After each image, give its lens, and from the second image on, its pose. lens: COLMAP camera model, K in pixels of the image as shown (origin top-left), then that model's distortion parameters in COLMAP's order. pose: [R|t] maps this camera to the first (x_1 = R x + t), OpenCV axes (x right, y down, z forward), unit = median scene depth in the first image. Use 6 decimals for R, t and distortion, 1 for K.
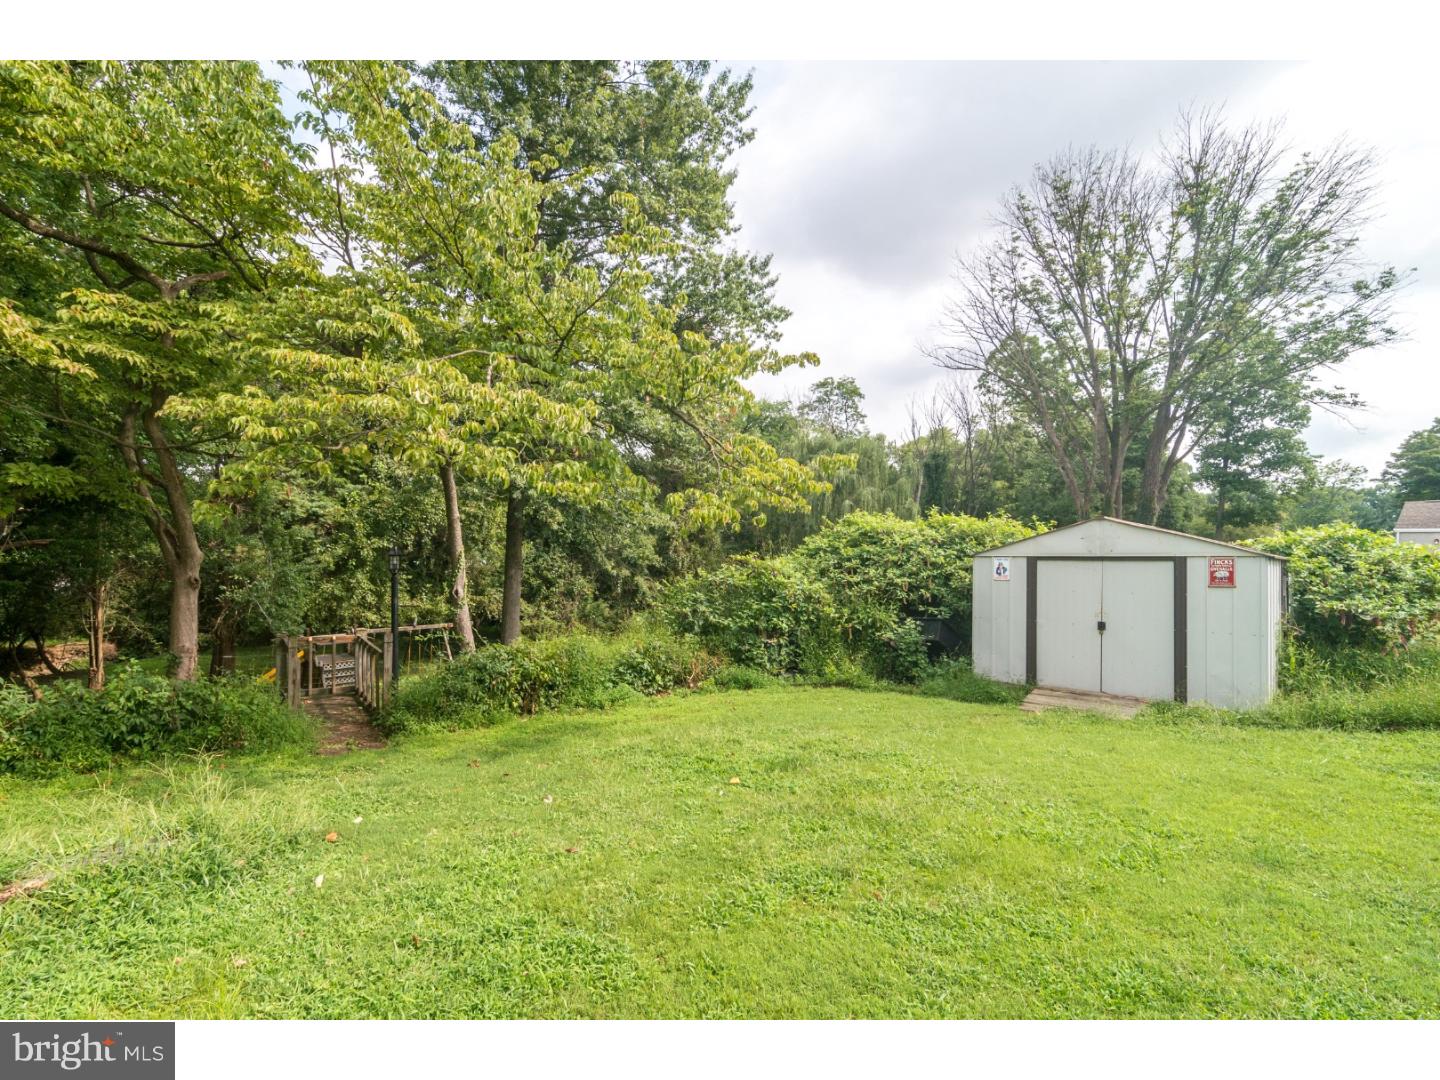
lens RADIAL K [[706.9, 0, 704.7], [0, 706.9, 546.7], [0, 0, 1]] dist [-0.004444, 0.002595]
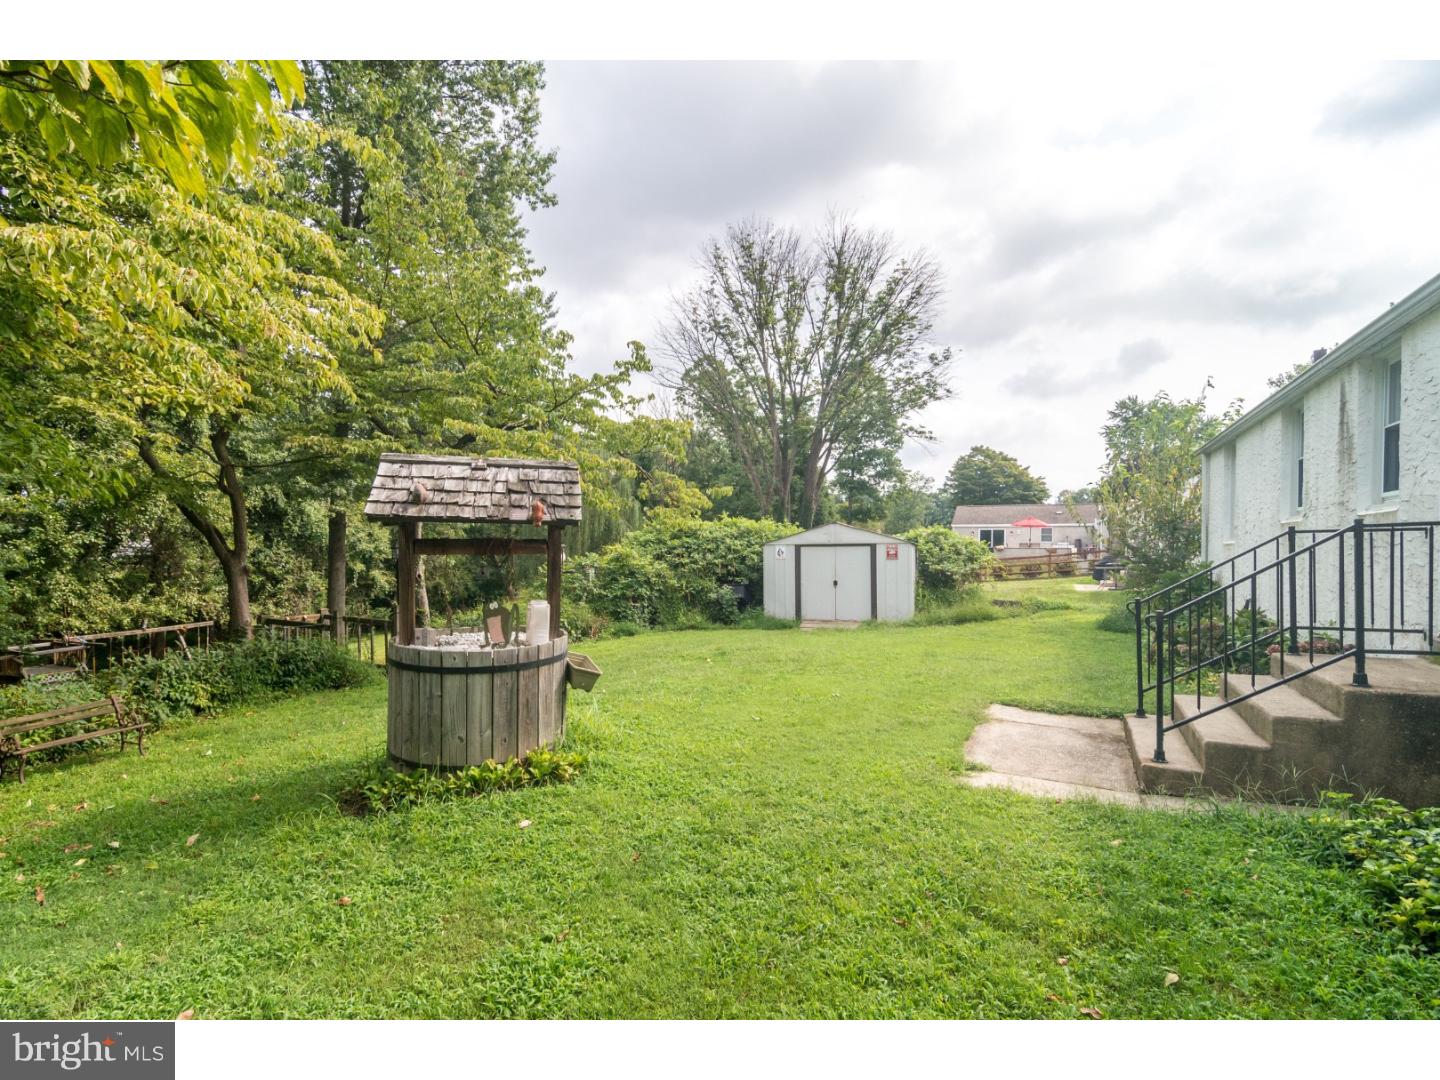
lens RADIAL K [[706.9, 0, 713.4], [0, 706.9, 541.4], [0, 0, 1]] dist [-0.004444, 0.002595]
pose [[0.899254, -0.007712, 0.437360, -0.132193], [0.006136, 0.999969, 0.005018, -0.000860], [-0.437385, -0.001829, 0.899273, -0.125393]]
